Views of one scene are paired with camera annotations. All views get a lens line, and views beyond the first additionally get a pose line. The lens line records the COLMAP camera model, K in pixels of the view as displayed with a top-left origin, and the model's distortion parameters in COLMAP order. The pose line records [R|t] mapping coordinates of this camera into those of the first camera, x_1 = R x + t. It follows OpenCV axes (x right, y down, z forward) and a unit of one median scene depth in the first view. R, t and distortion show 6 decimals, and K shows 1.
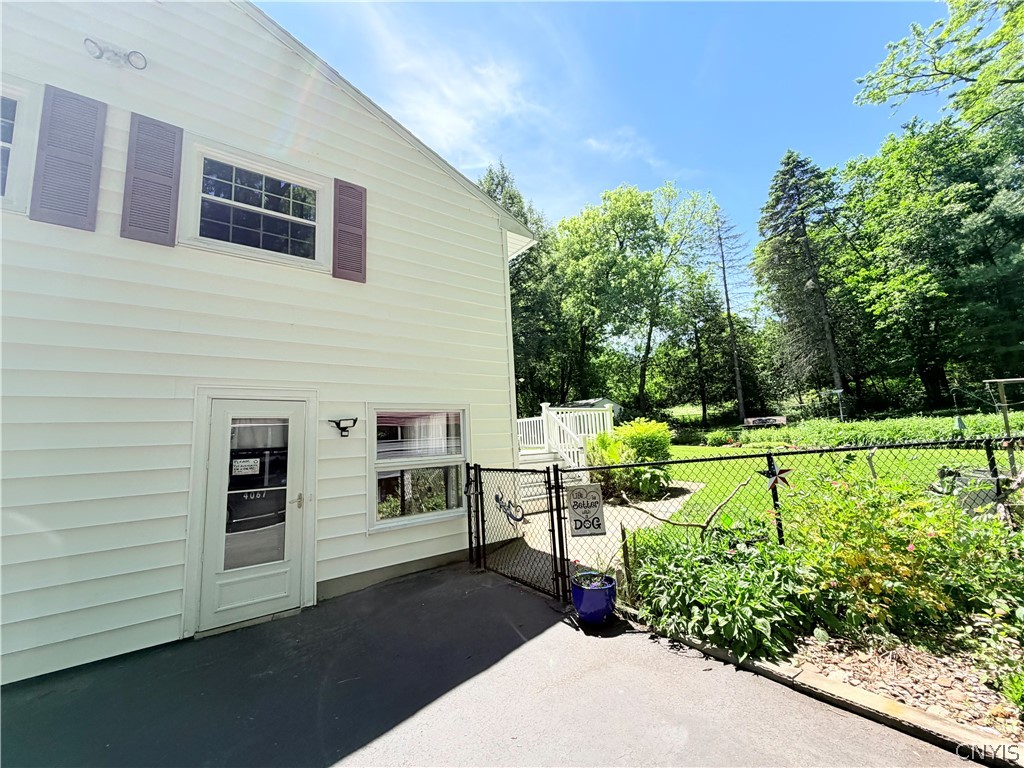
lens RADIAL K [[407.5, 0, 510.1], [0, 407.5, 385.2], [0, 0, 1]] dist [-0.002091, 0.000205]
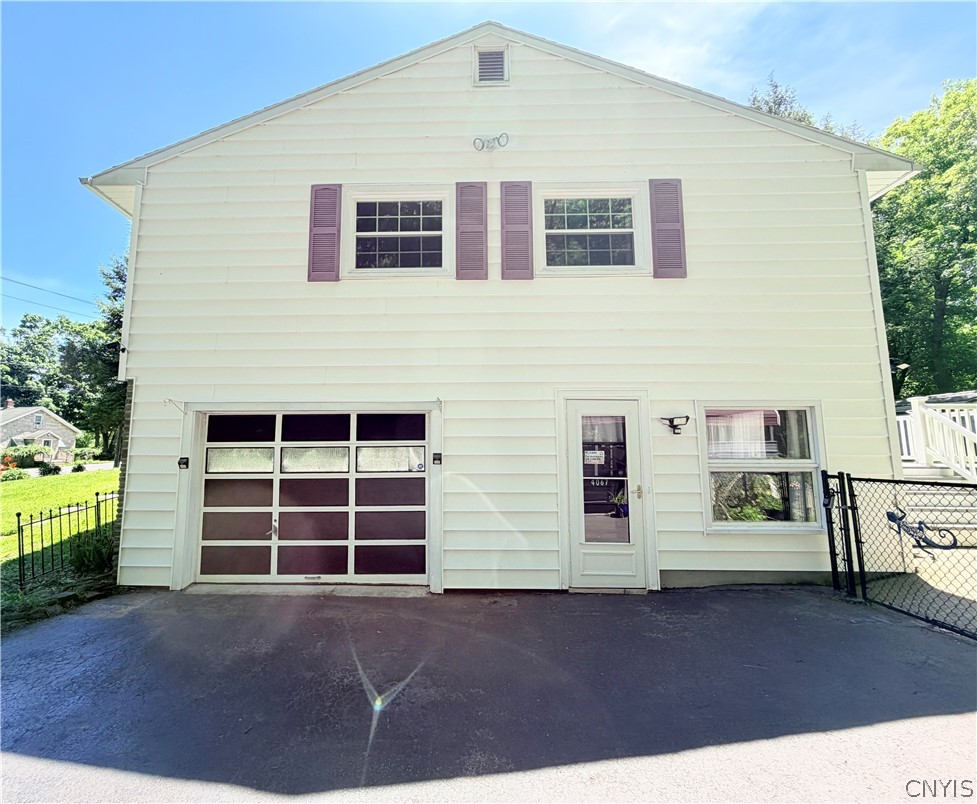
lens RADIAL K [[427.9, 0, 433.7], [0, 427.9, 402.5], [0, 0, 1]] dist [0.001360, -0.001336]
pose [[0.785769, -0.019424, -0.618215, -0.212008], [0.044777, 0.998671, 0.025535, -0.006790], [0.616897, -0.047746, 0.785594, -0.198059]]
